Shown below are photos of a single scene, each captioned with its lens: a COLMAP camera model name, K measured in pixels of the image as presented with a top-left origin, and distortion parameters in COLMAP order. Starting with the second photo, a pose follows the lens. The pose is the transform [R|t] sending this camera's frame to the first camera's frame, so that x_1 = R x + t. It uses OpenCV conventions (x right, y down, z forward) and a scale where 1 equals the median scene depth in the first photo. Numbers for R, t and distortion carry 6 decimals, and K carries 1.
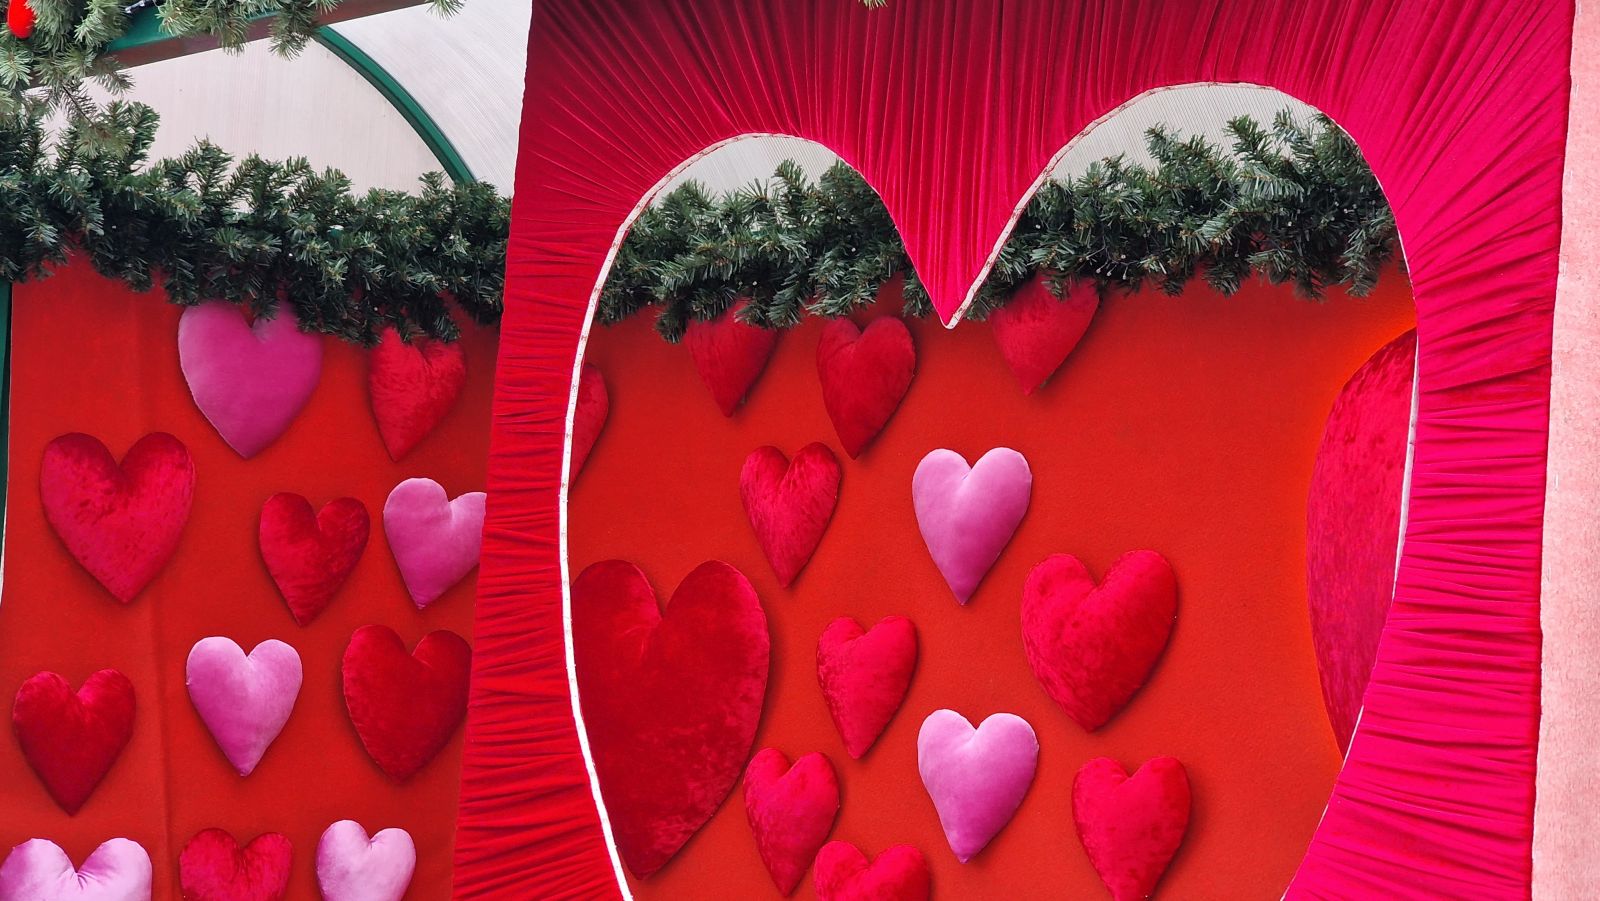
lens RADIAL K [[3124.3, 0, 797.5], [0, 3124.3, 401.2], [0, 0, 1]] dist [0.056281, 0.000000]
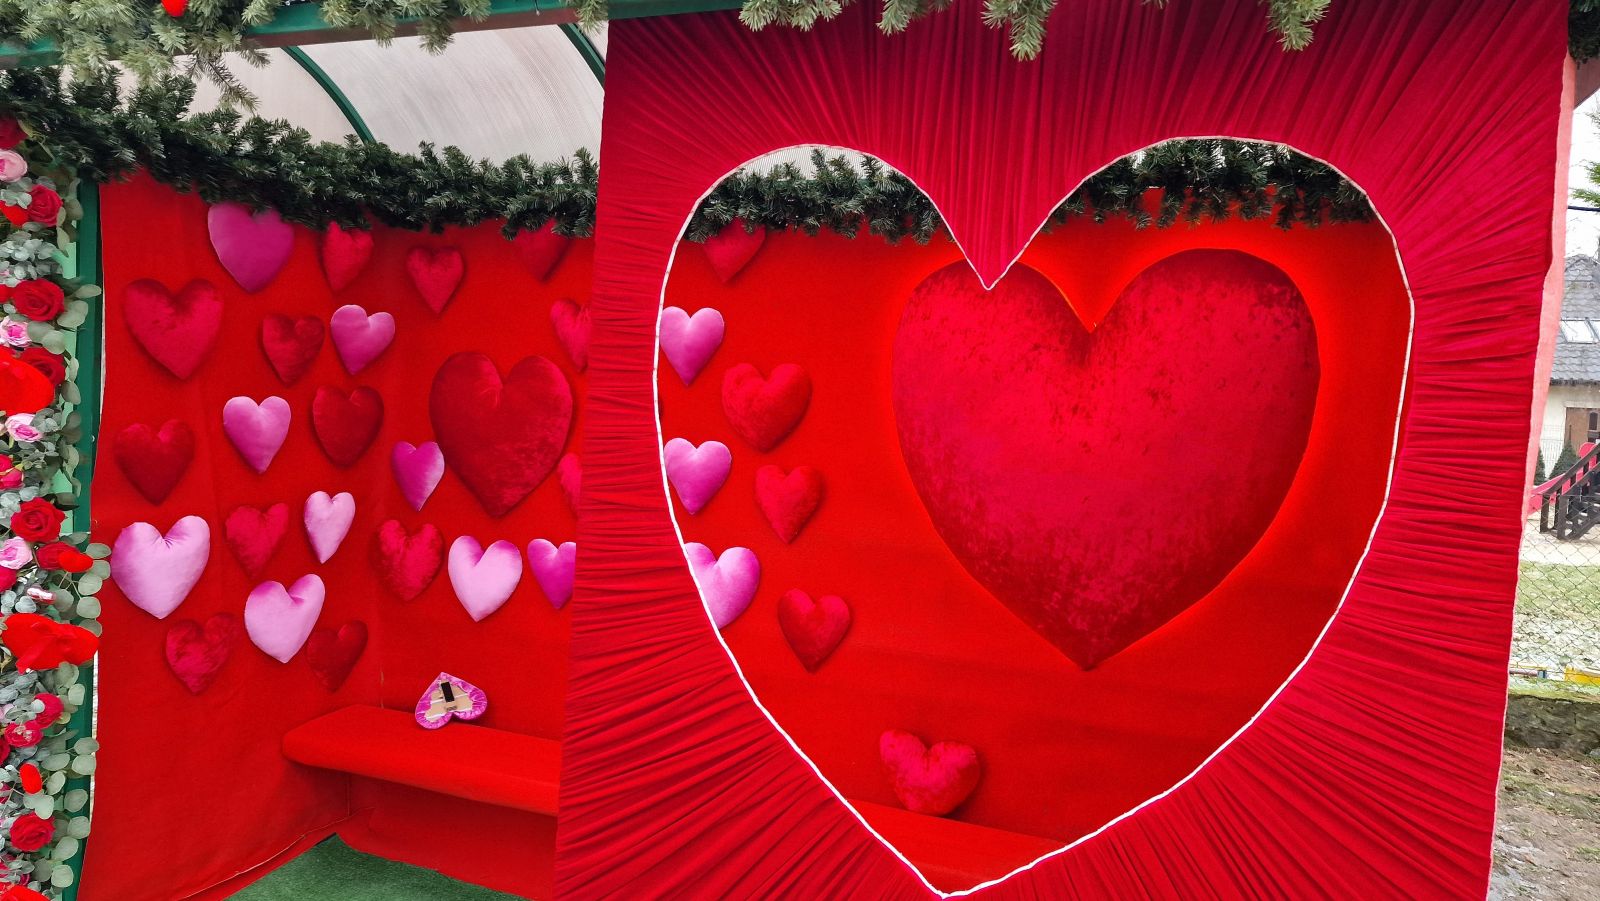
lens RADIAL K [[1083.5, 0, 823.5], [0, 1083.5, 422.0], [0, 0, 1]] dist [0.056036, -0.034460]
pose [[0.913578, -0.019850, 0.406179, -0.142458], [-0.047045, 0.986943, 0.154046, -0.021780], [-0.403933, -0.159842, 0.900716, 0.322456]]
